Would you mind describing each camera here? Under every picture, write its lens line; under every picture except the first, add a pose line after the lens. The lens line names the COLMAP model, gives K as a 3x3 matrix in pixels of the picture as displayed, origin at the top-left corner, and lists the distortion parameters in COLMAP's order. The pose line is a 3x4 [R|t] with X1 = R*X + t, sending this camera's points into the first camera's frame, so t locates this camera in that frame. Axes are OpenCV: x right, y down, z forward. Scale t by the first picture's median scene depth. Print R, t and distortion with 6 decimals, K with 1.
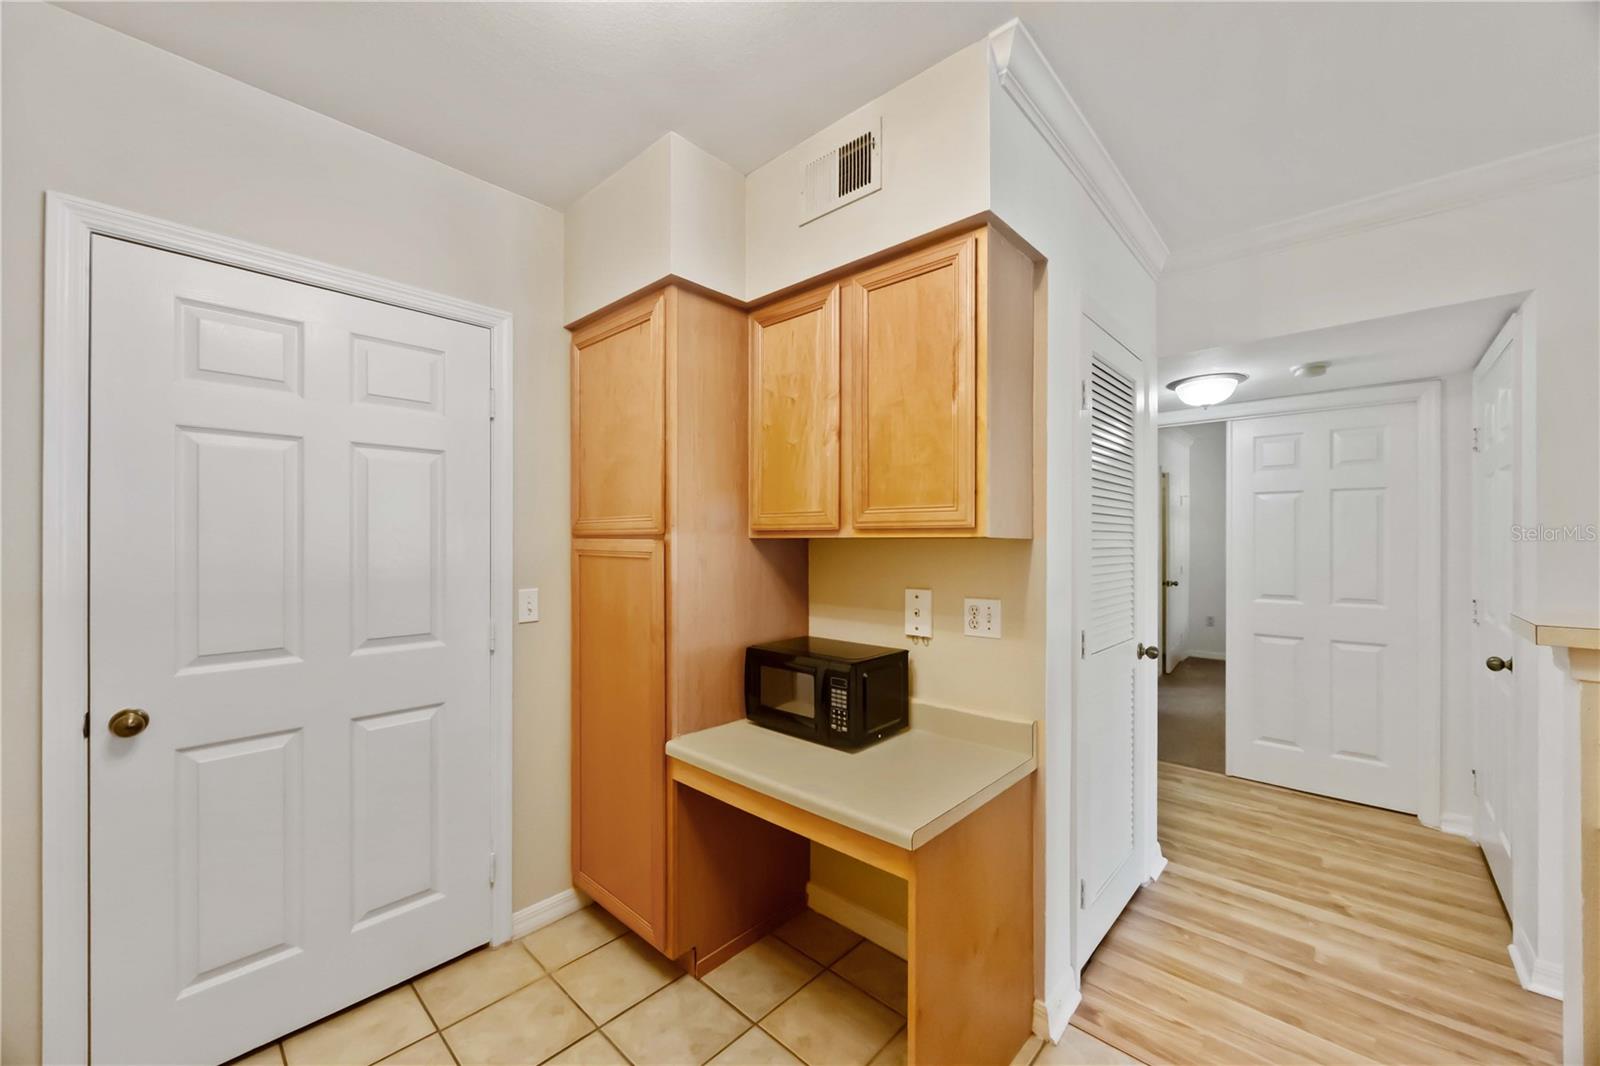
lens RADIAL K [[605.2, 0, 798.2], [0, 605.2, 534.4], [0, 0, 1]] dist [-0.001717, -0.000223]
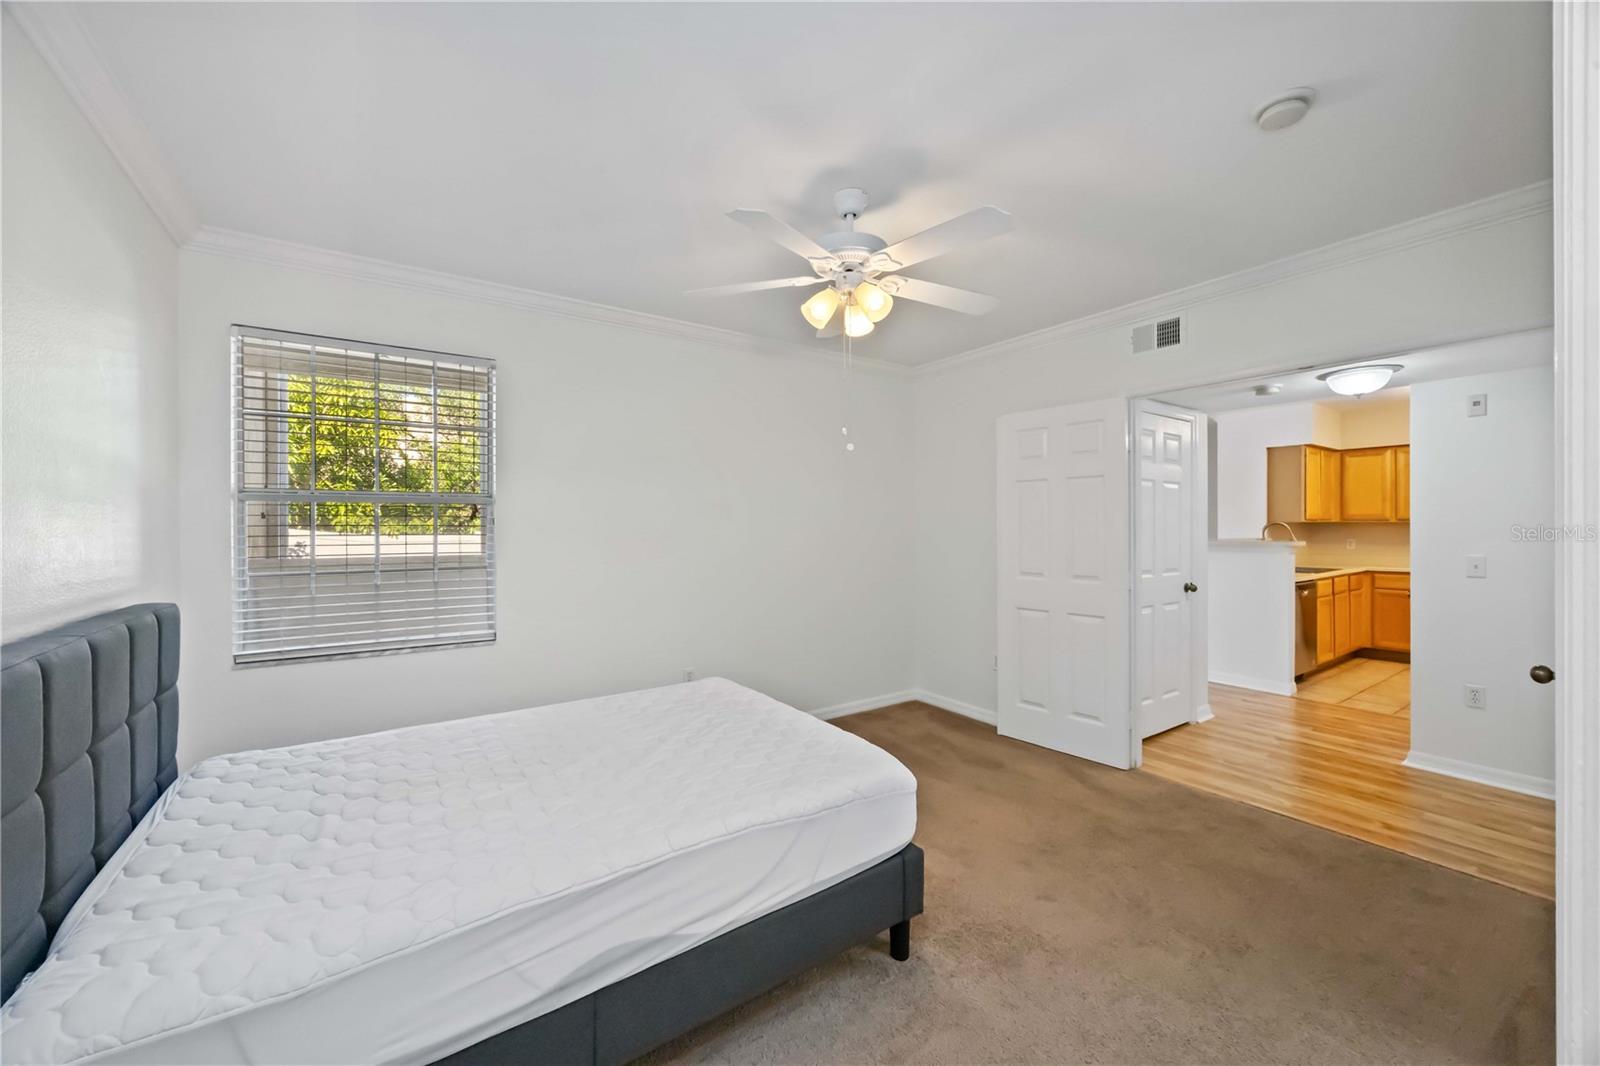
lens RADIAL K [[605.2, 0, 798.2], [0, 605.2, 534.4], [0, 0, 1]] dist [-0.001717, -0.000223]
pose [[-0.974925, 0.001513, 0.222529, 1.435407], [0.000893, 0.999995, -0.002887, 0.035508], [-0.222532, -0.002616, -0.974922, 2.313223]]
